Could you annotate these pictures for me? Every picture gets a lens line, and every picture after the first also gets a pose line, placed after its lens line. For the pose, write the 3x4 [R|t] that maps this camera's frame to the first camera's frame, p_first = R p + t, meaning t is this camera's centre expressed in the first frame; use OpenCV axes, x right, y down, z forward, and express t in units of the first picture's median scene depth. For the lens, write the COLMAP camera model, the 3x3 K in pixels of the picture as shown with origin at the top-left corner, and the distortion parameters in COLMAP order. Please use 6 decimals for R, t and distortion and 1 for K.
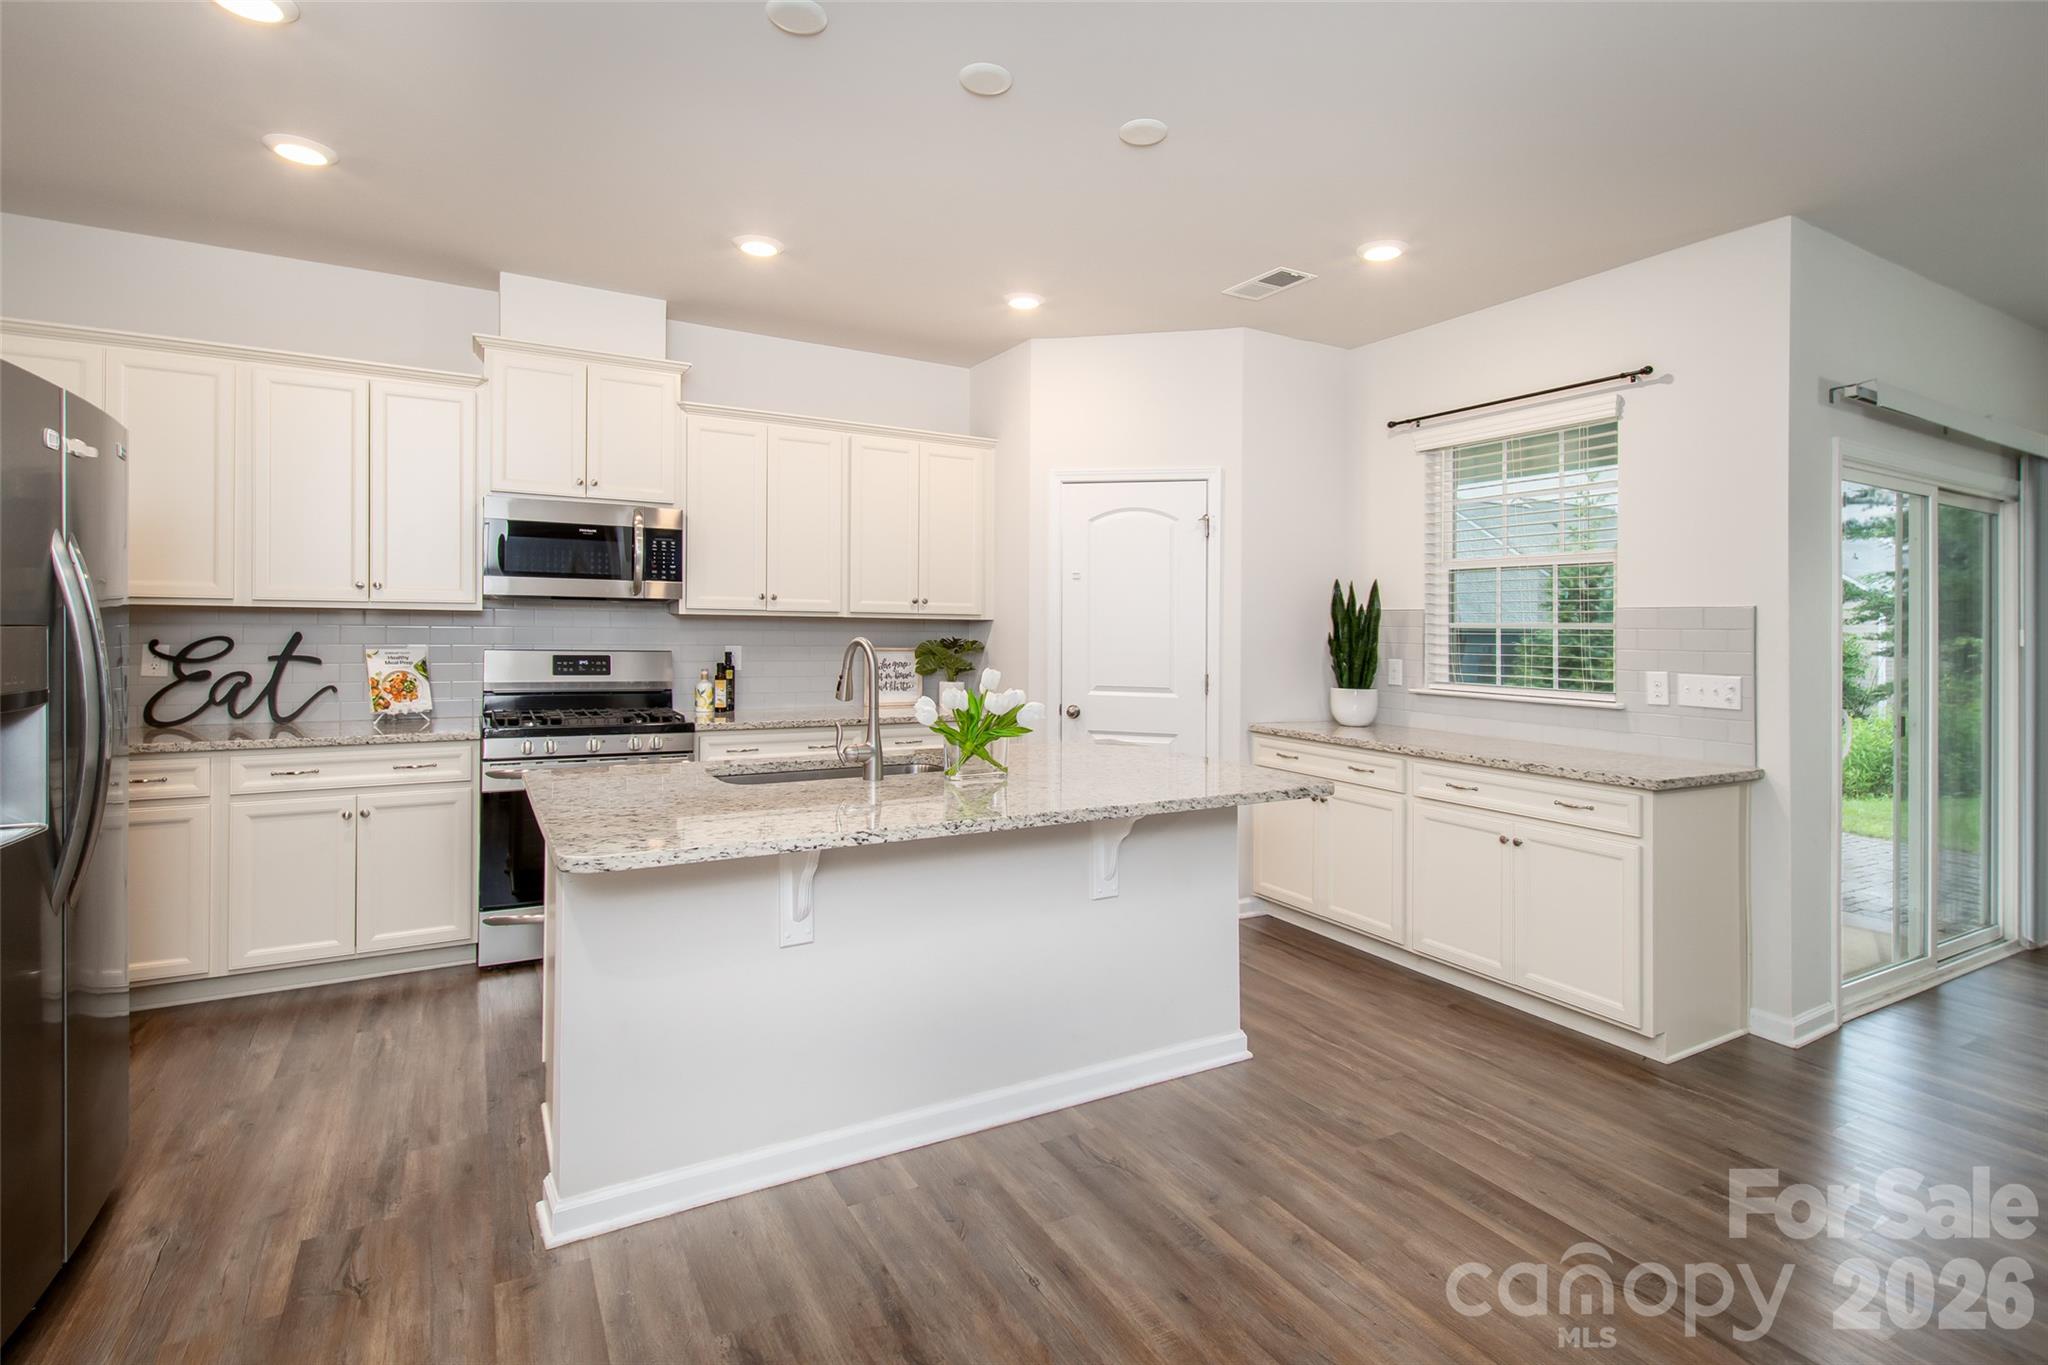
lens RADIAL K [[1018.1, 0, 1018.1], [0, 1018.1, 657.3], [0, 0, 1]] dist [-0.000198, -0.000171]
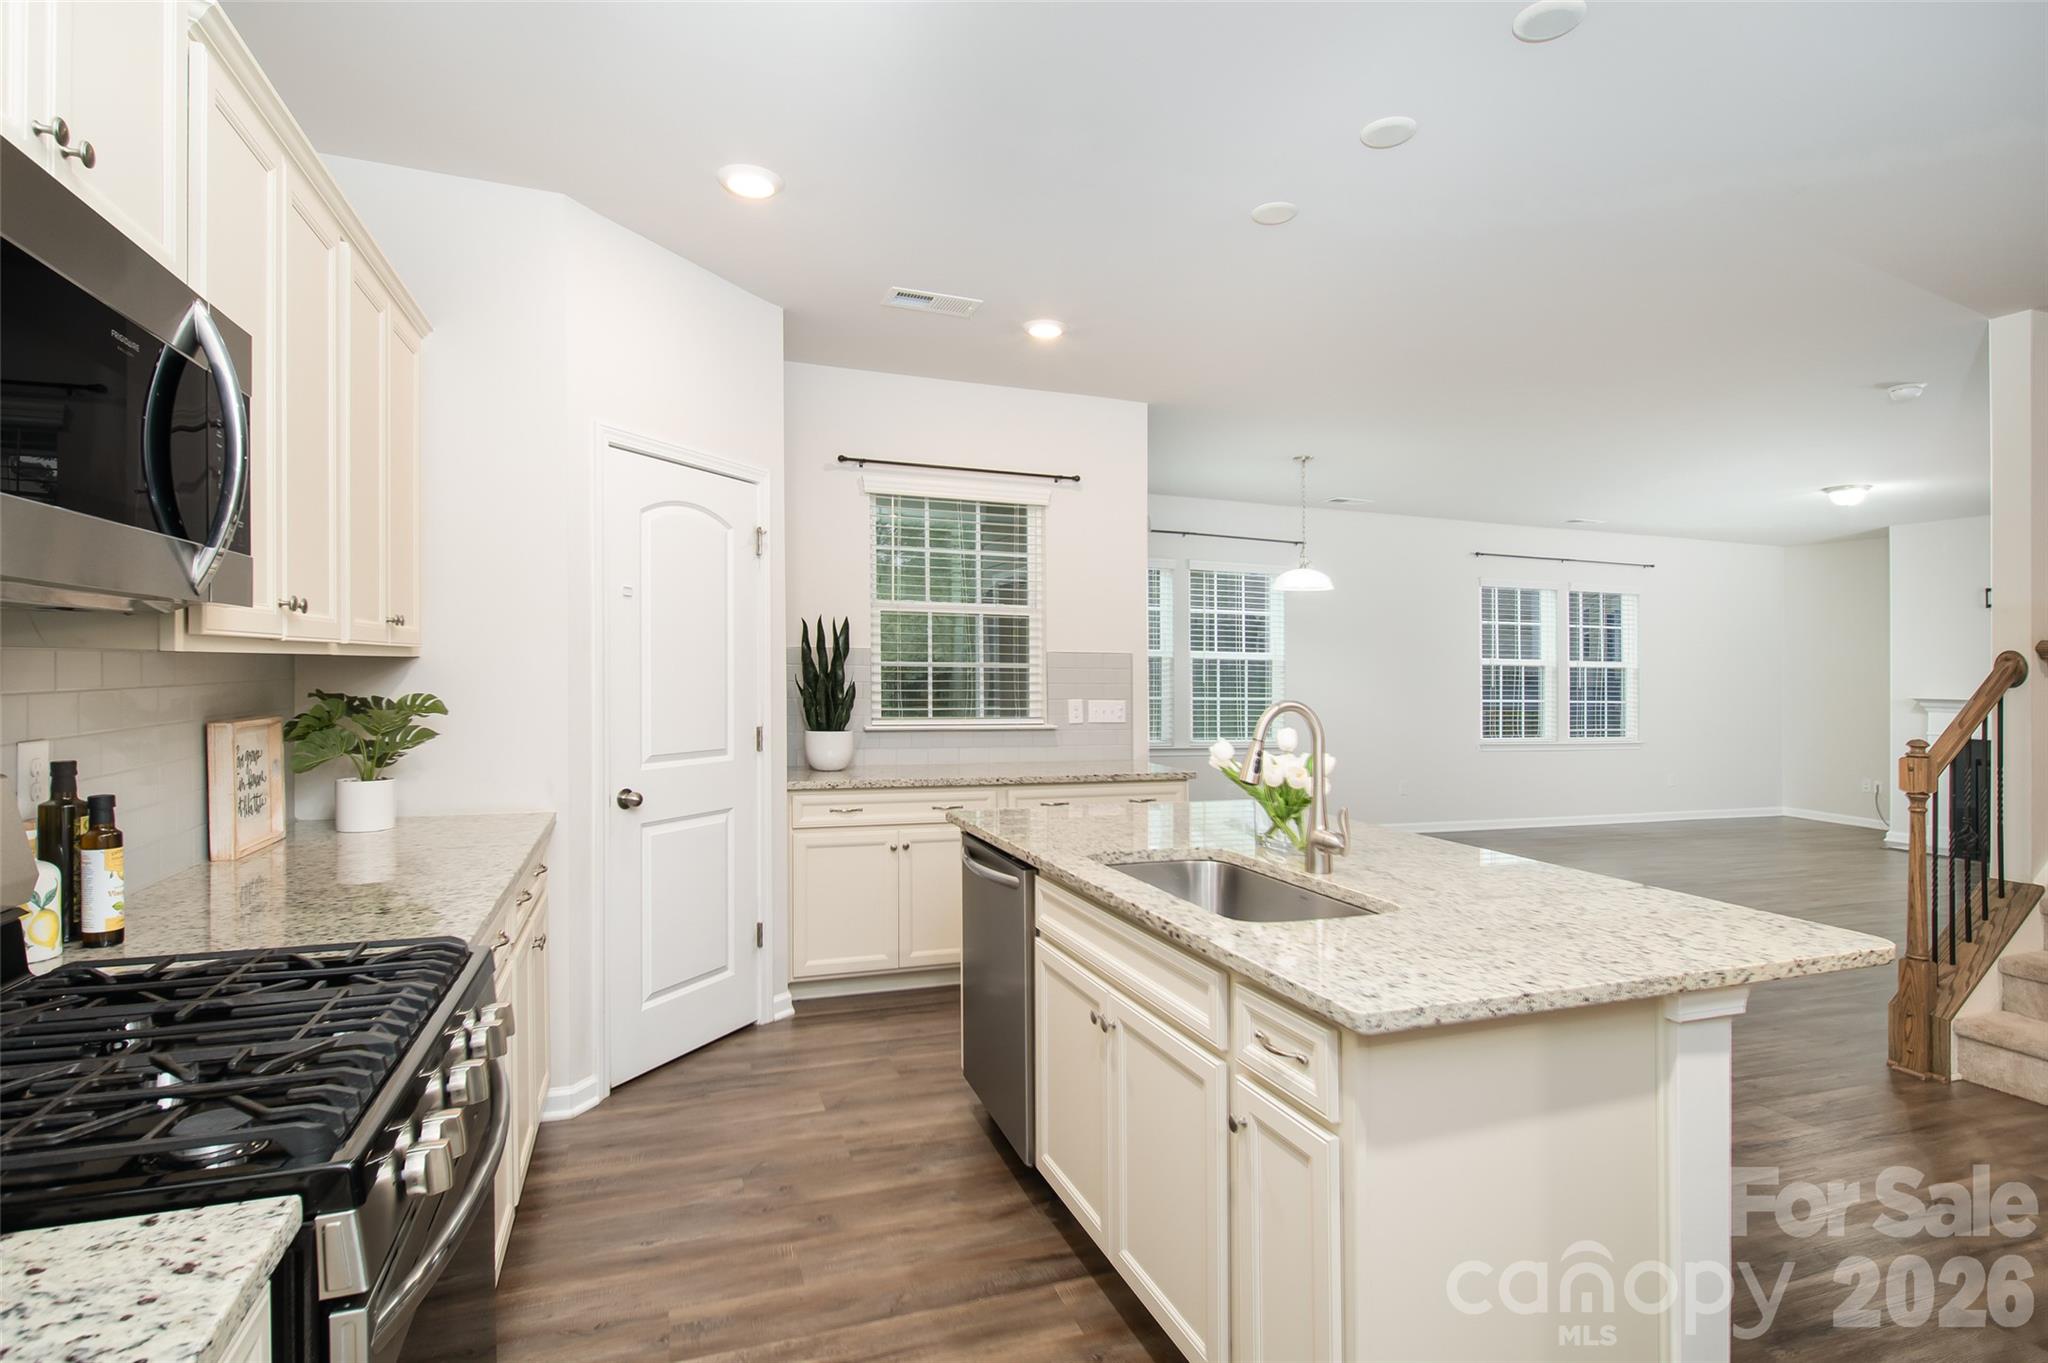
lens RADIAL K [[997.5, 0, 1022.0], [0, 997.5, 671.7], [0, 0, 1]] dist [0.000260, -0.000359]
pose [[0.157966, -0.015488, 0.987323, -0.591084], [0.019394, 0.999733, 0.012580, -0.034468], [-0.987254, 0.017161, 0.158225, 0.714464]]
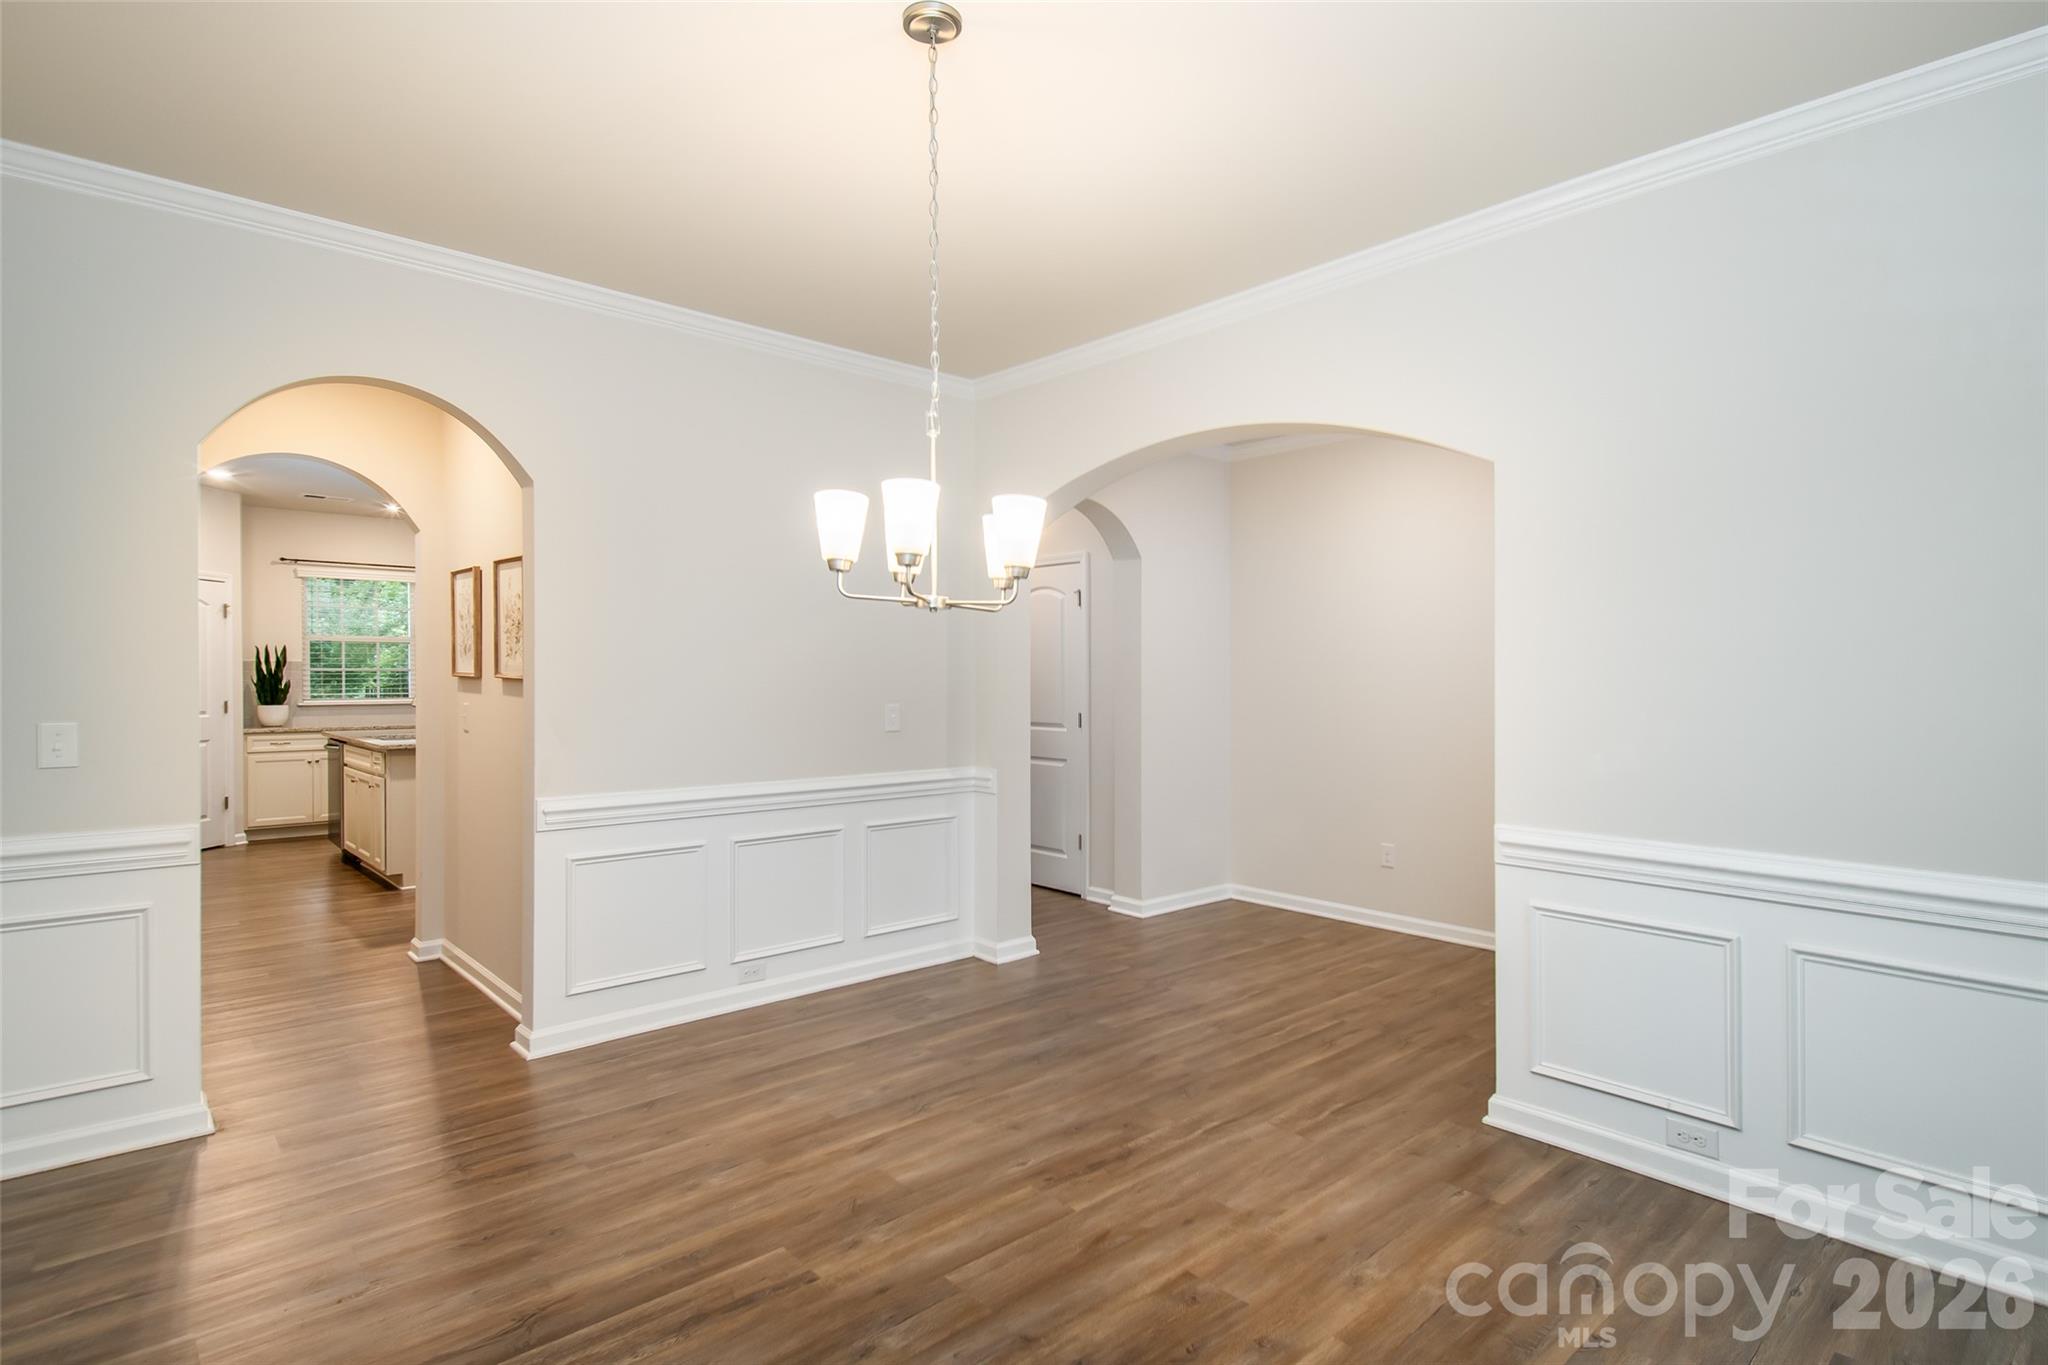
lens RADIAL K [[1018.1, 0, 1018.1], [0, 1018.1, 657.3], [0, 0, 1]] dist [-0.000198, -0.000171]
pose [[-0.217094, -0.002970, 0.976146, -1.820798], [0.025563, 0.999635, 0.008726, -0.038442], [-0.975816, 0.026848, -0.216939, 0.105508]]
